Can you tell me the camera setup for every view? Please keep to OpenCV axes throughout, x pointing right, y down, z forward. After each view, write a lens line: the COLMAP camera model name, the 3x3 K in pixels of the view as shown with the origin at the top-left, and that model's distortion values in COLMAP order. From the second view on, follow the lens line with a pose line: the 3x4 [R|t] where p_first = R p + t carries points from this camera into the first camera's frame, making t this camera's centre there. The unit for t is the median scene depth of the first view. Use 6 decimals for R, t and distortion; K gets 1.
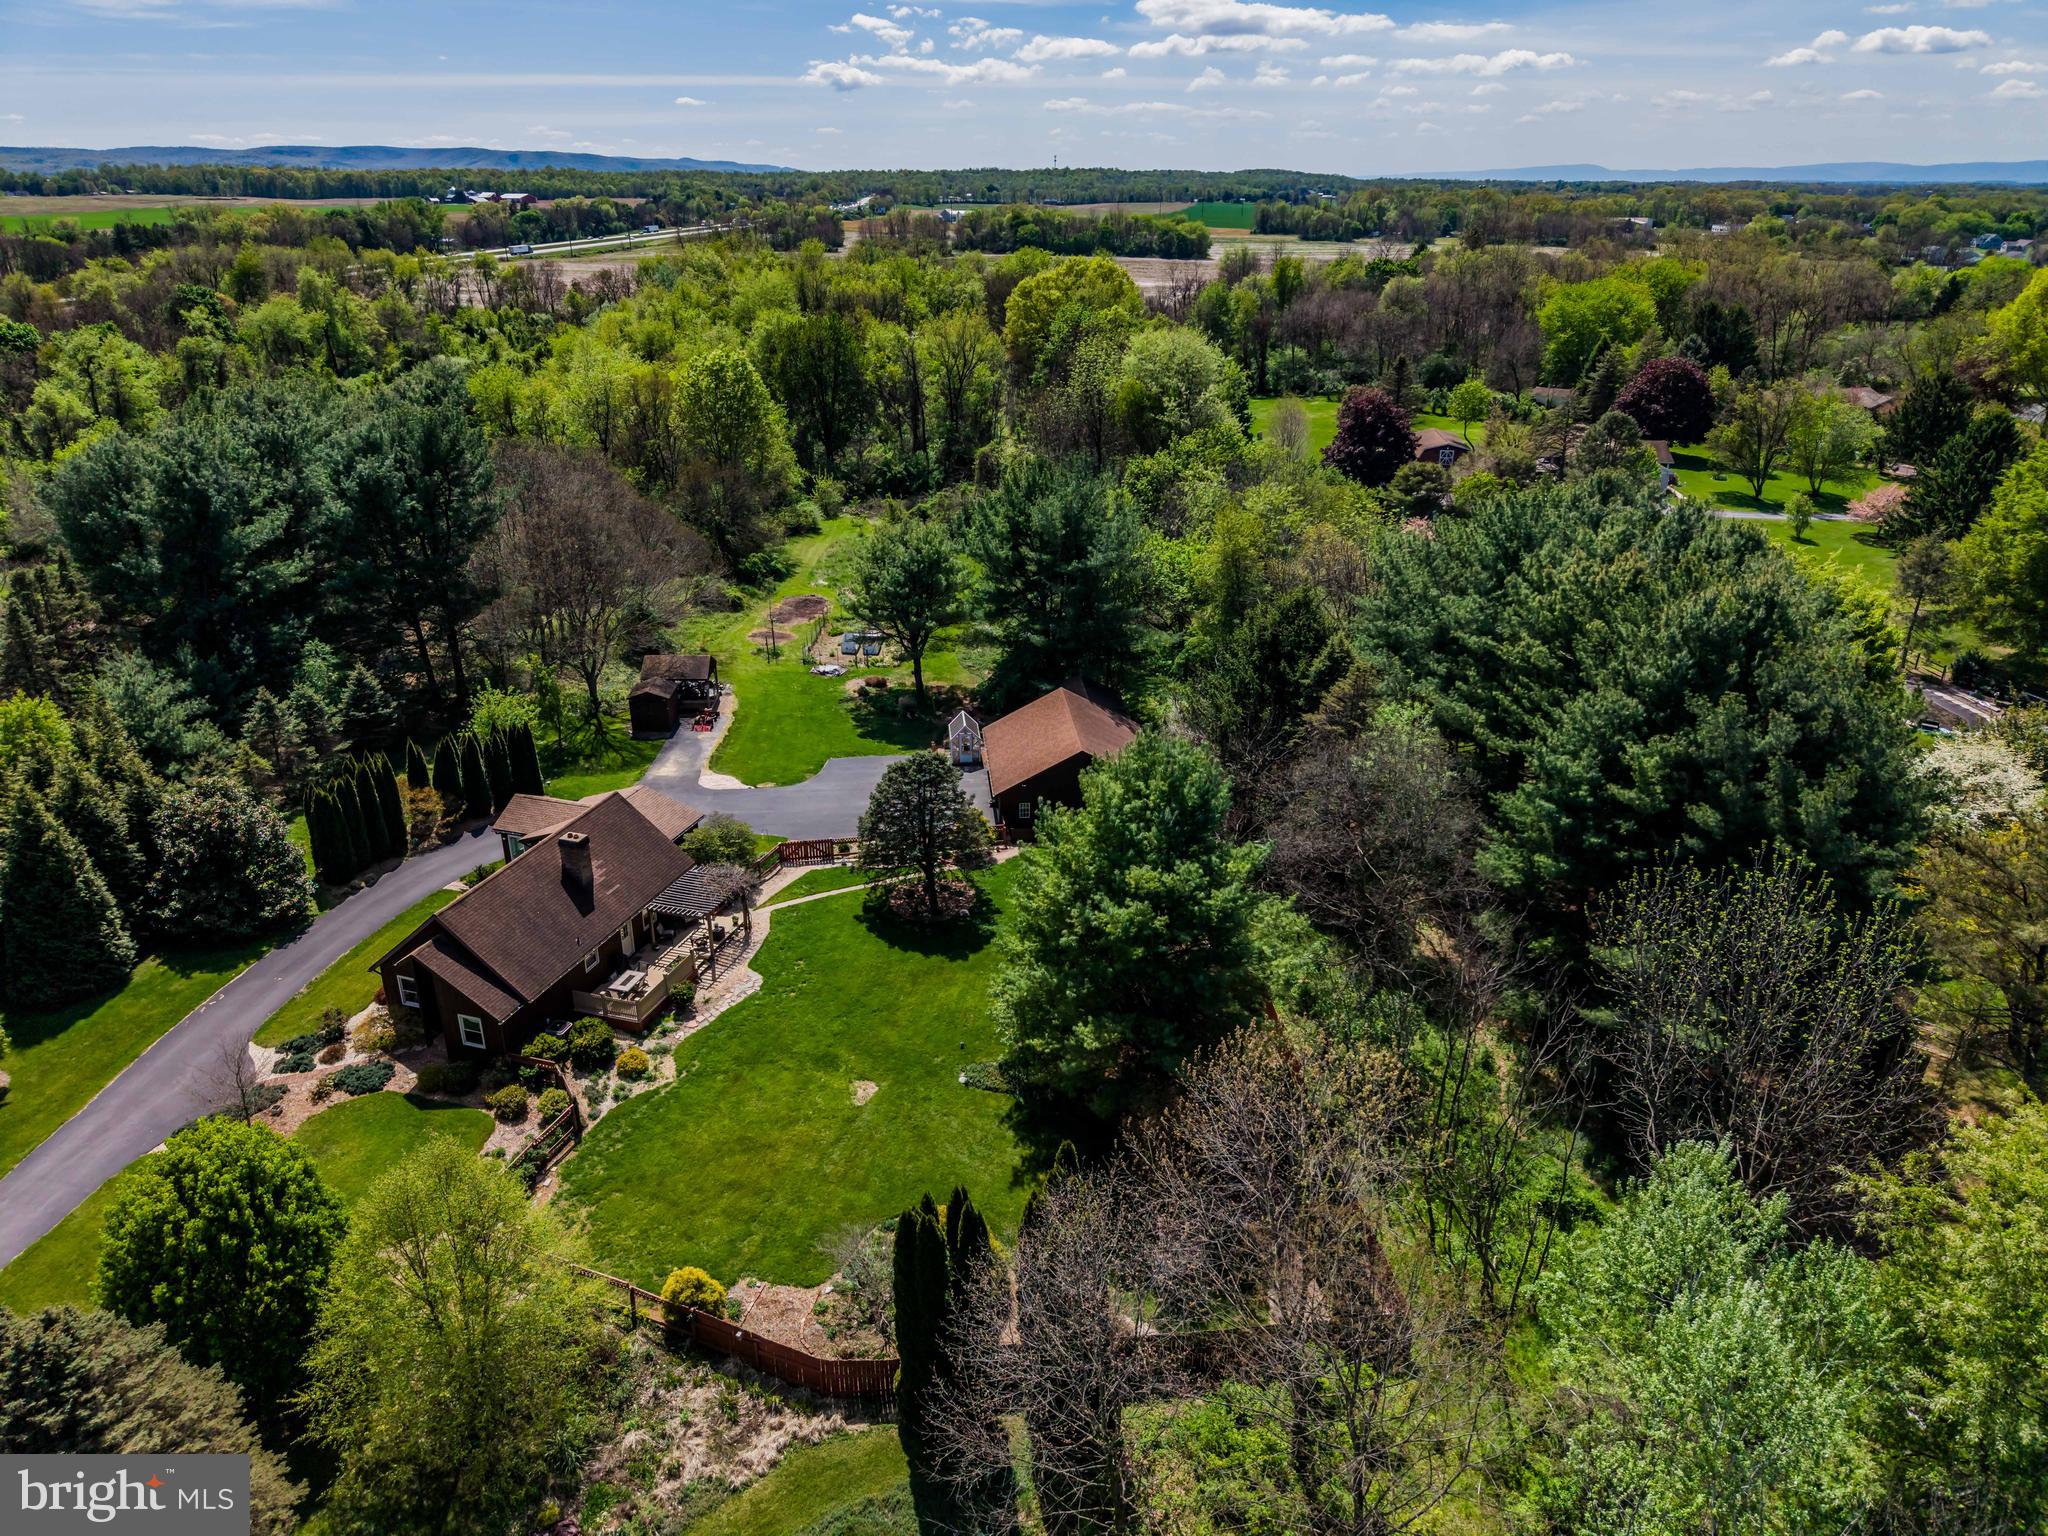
lens RADIAL K [[1370.1, 0, 1029.3], [0, 1370.1, 779.2], [0, 0, 1]] dist [0.011022, -0.014850]
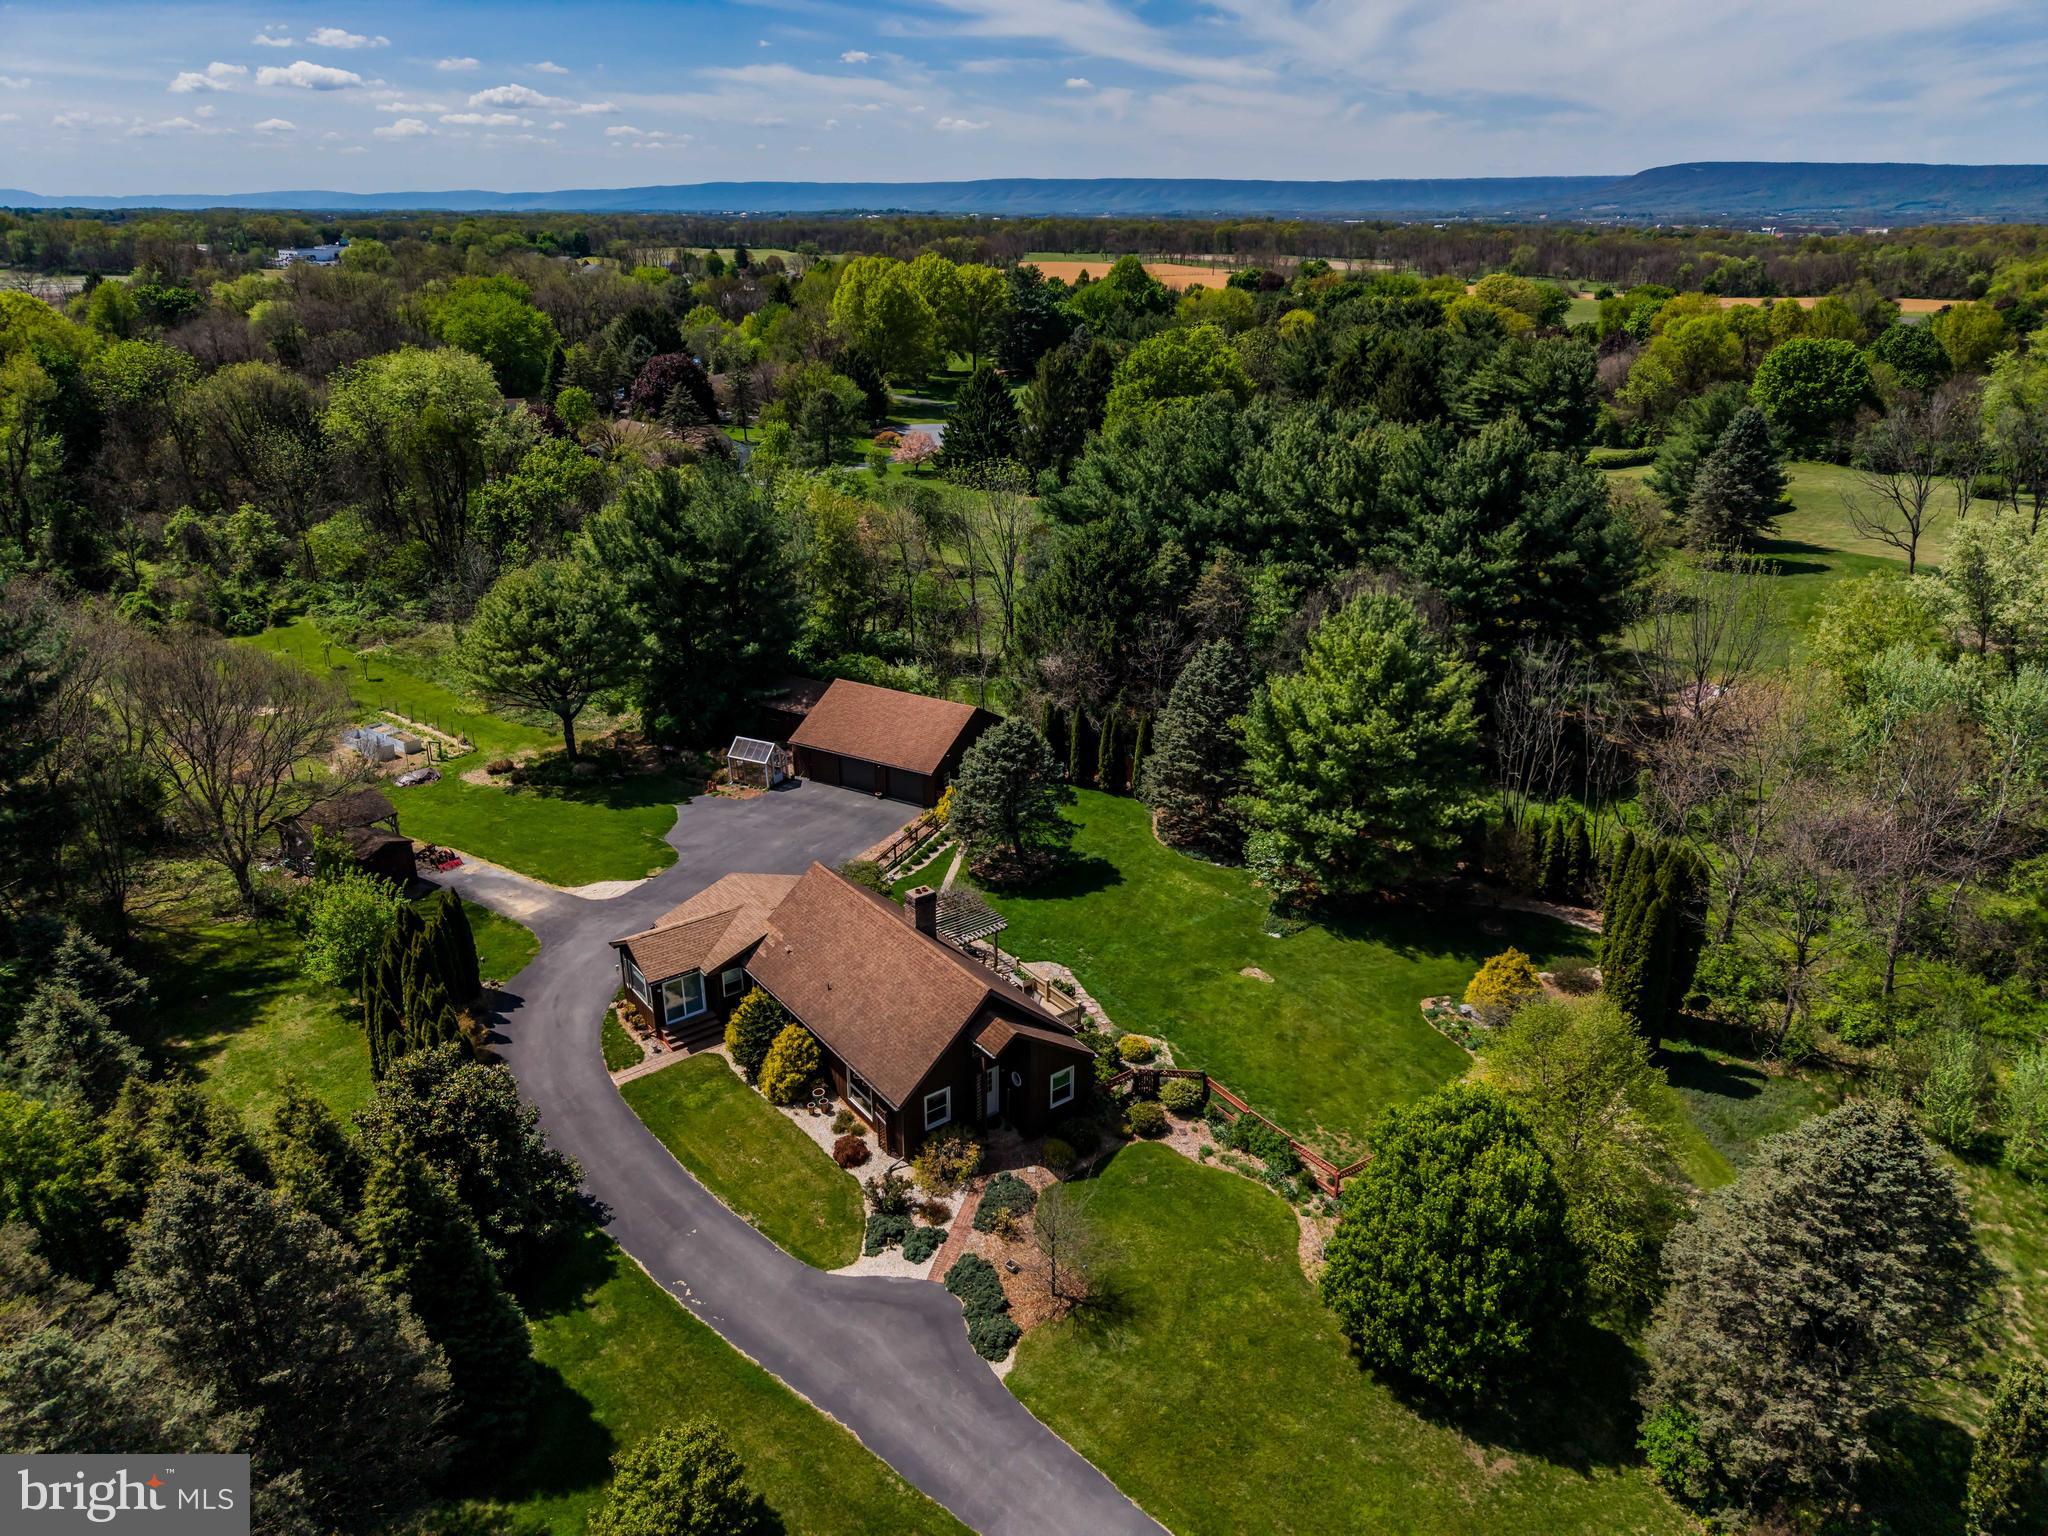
lens RADIAL K [[1370.1, 0, 1010.0], [0, 1370.1, 771.2], [0, 0, 1]] dist [0.011022, -0.014850]
pose [[0.580165, -0.306301, 0.754711, -0.598373], [0.323468, 0.937037, 0.131641, -0.081946], [-0.747514, 0.167751, 0.642715, 0.231241]]
